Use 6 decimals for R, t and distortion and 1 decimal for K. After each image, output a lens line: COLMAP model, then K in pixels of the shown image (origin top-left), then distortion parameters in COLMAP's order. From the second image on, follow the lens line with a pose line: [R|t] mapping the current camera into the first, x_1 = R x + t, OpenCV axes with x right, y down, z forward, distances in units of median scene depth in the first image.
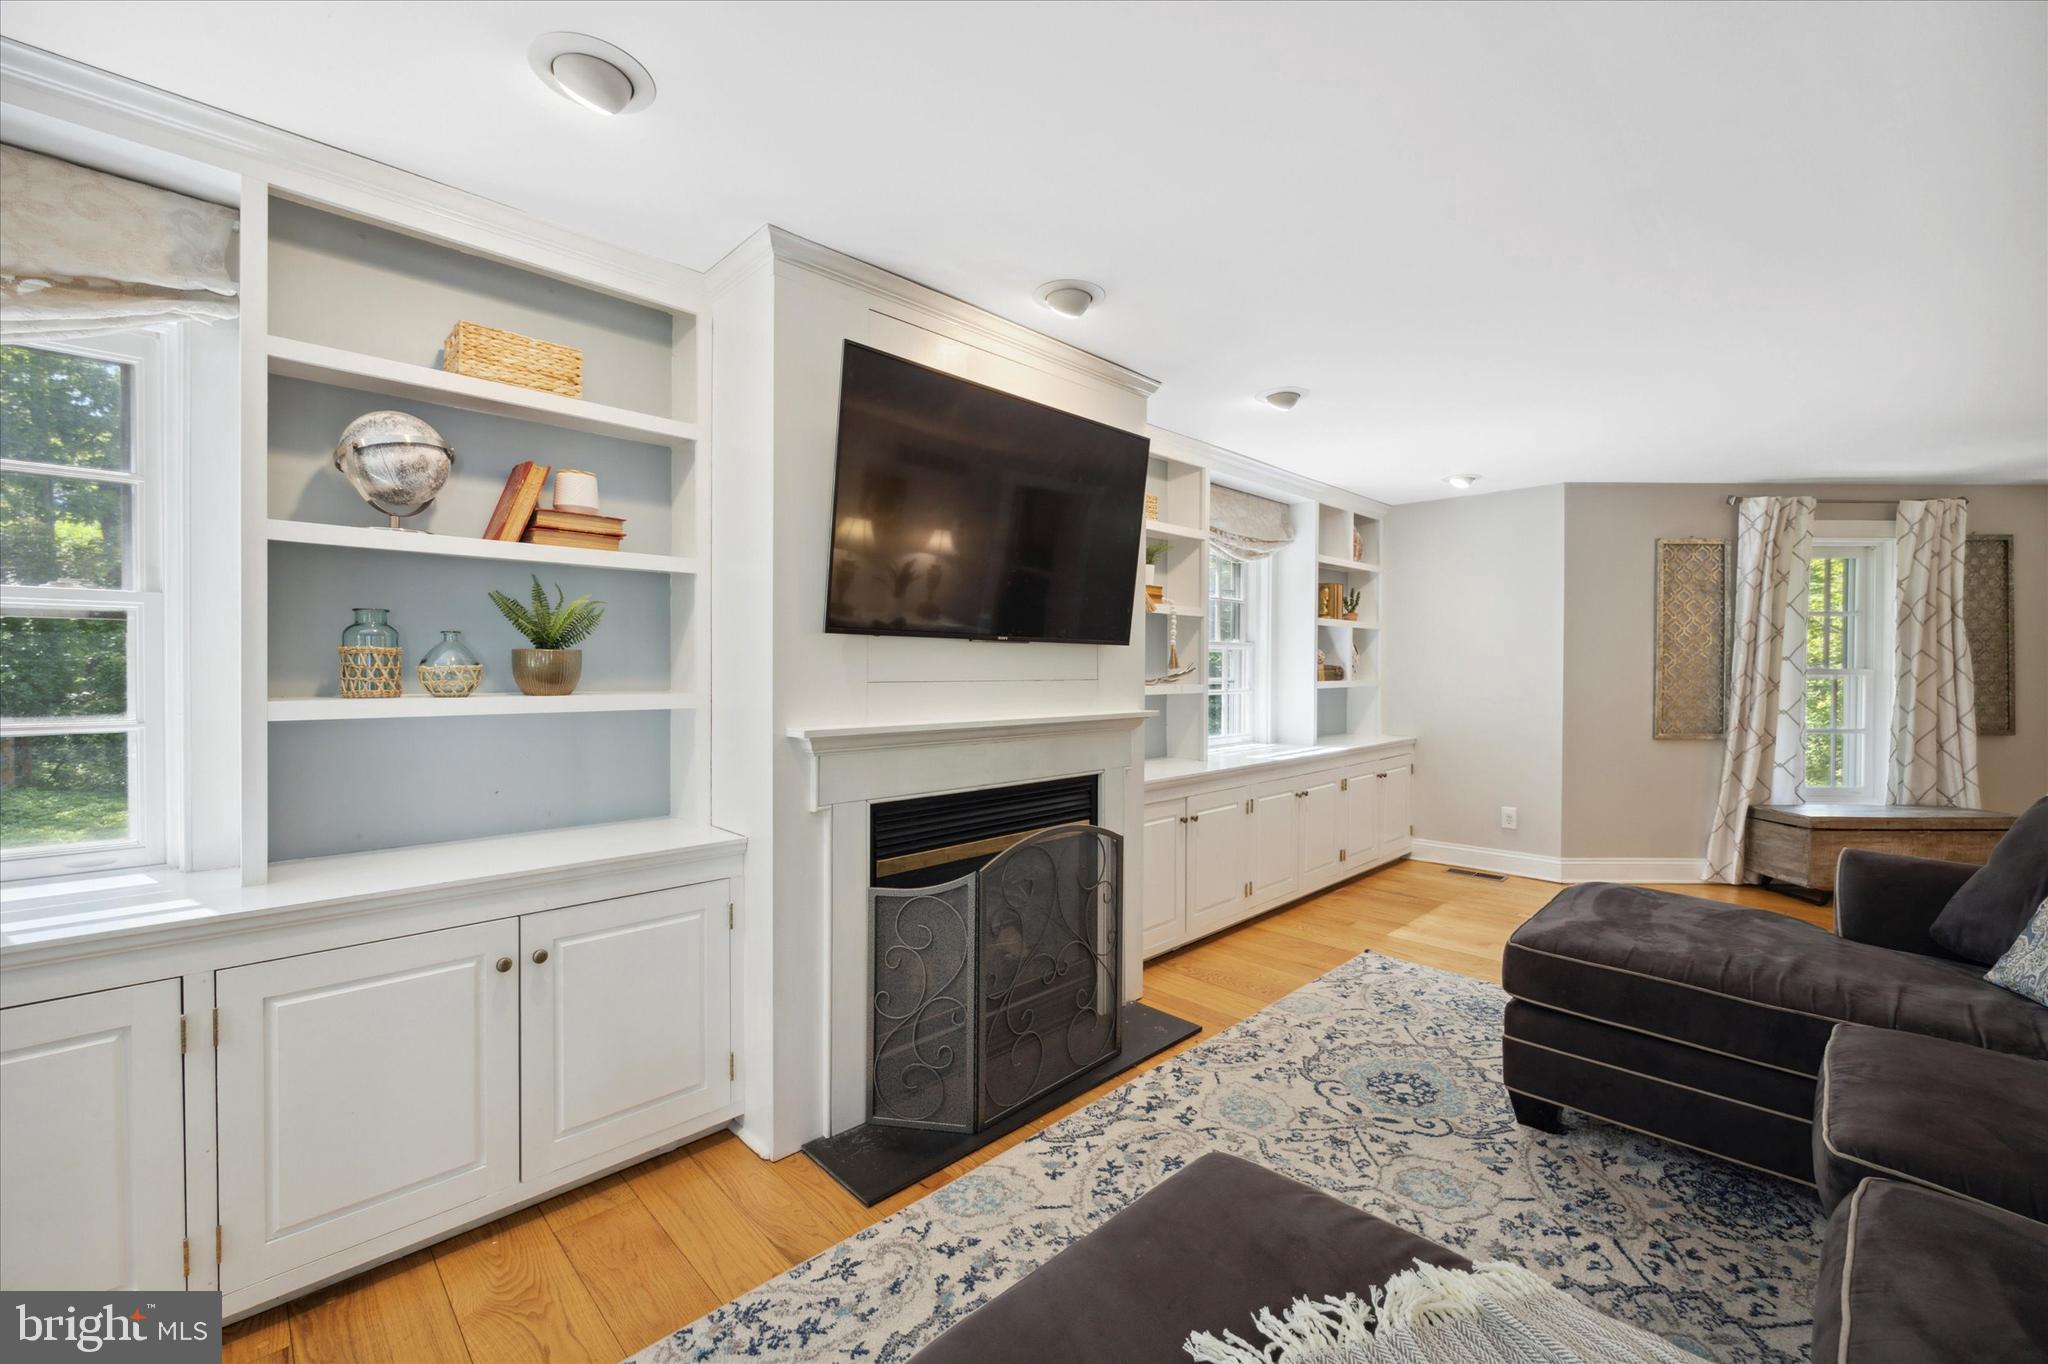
lens RADIAL K [[826.2, 0, 1027.6], [0, 826.2, 675.1], [0, 0, 1]] dist [-0.003570, -0.000269]
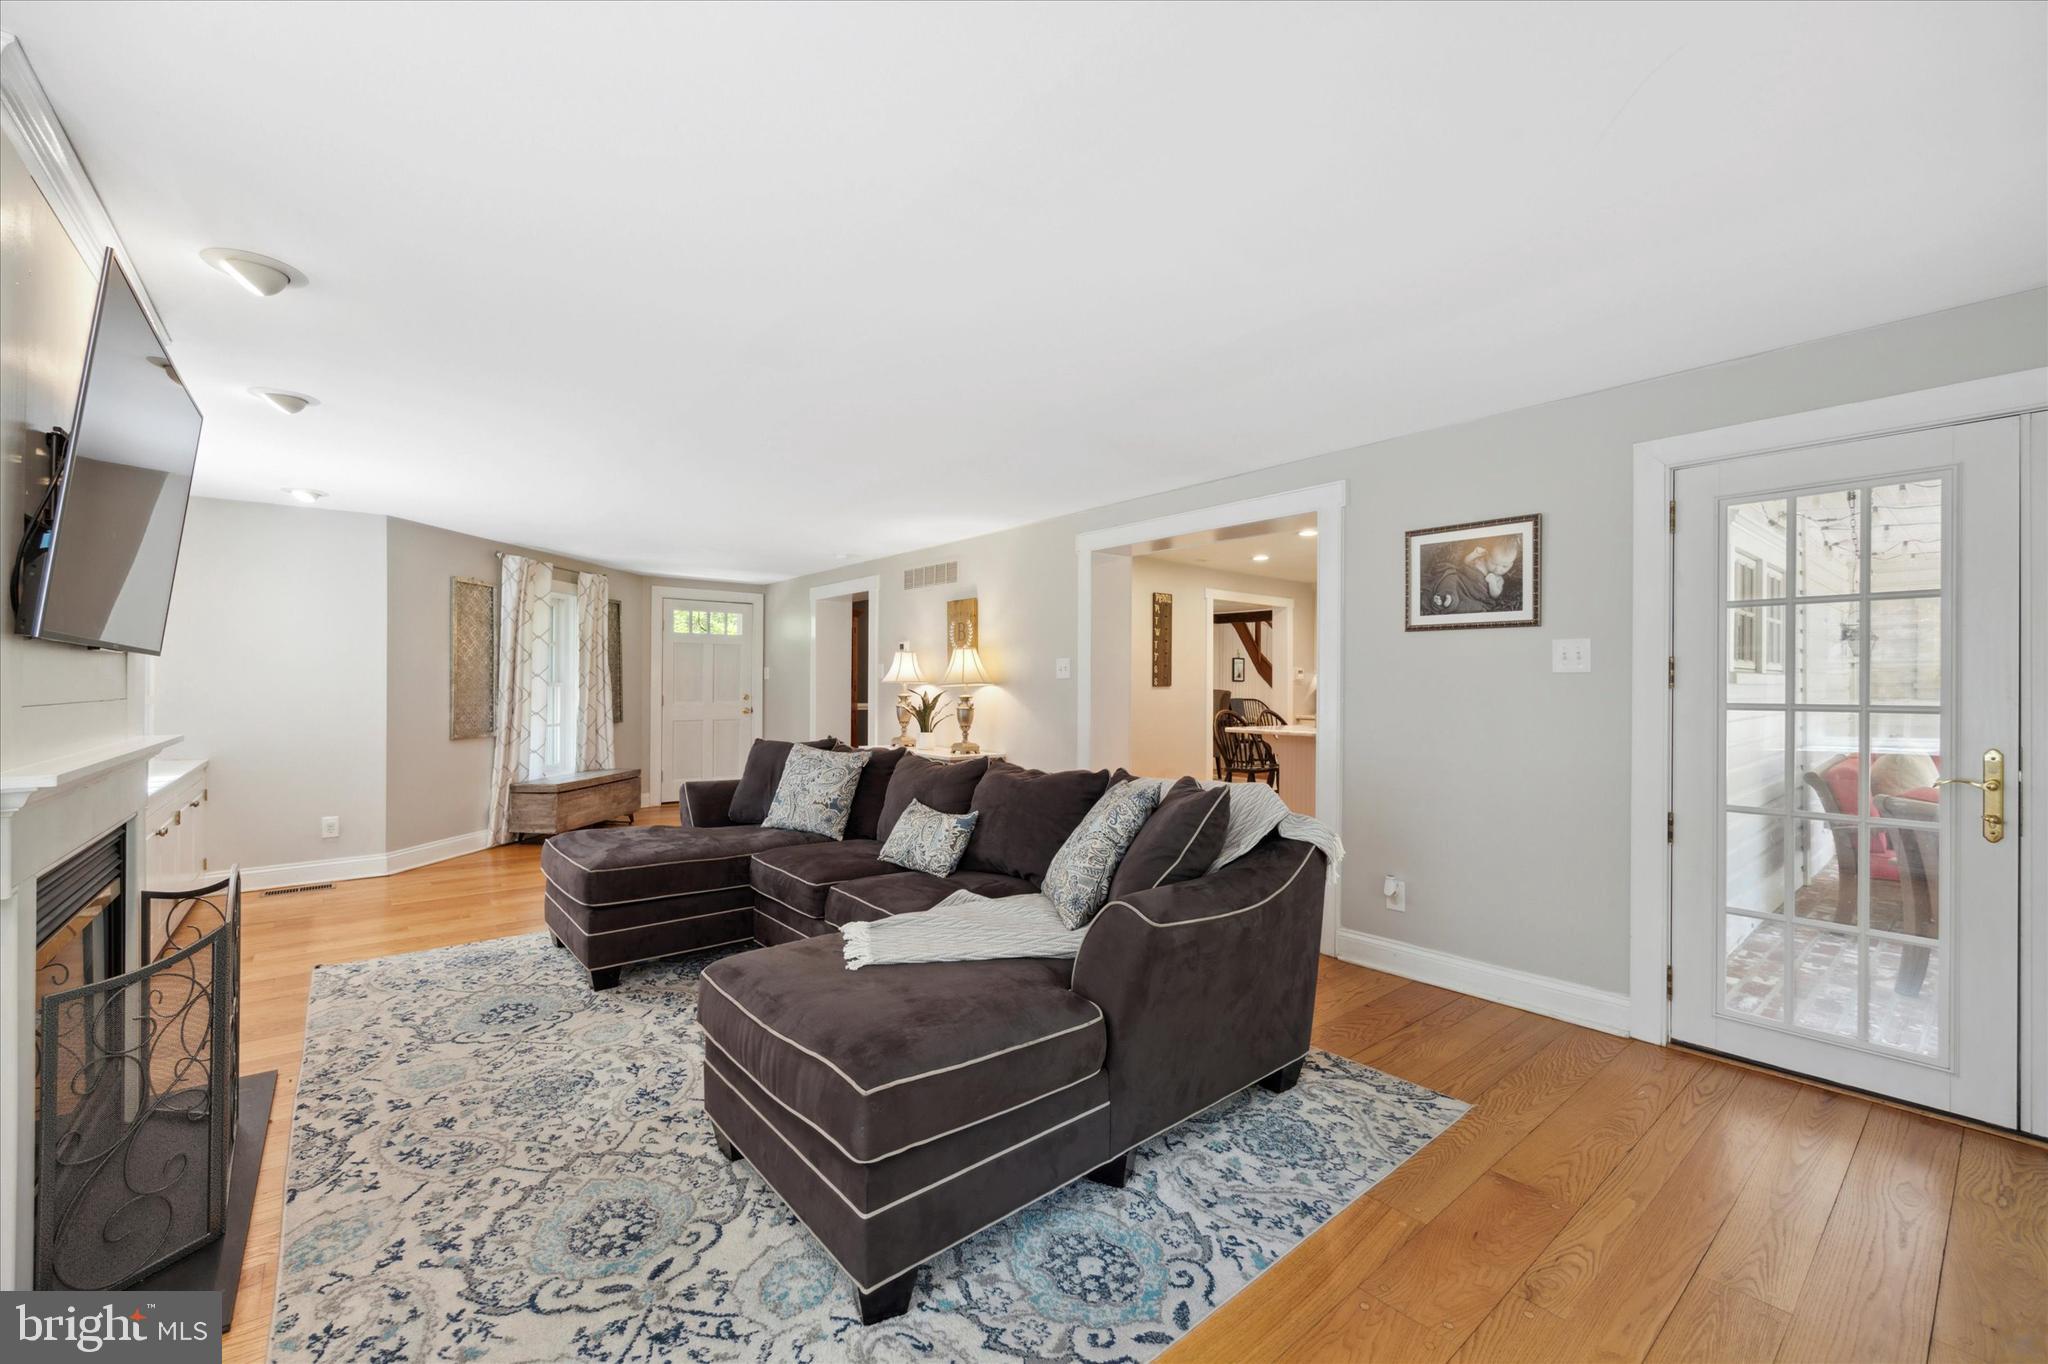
lens RADIAL K [[826.2, 0, 1022.4], [0, 826.2, 681.9], [0, 0, 1]] dist [-0.003570, -0.000269]
pose [[0.087780, 0.000973, 0.996139, -0.610062], [0.004740, 0.999988, -0.001394, -0.004285], [-0.996129, 0.004844, 0.087775, 0.079447]]
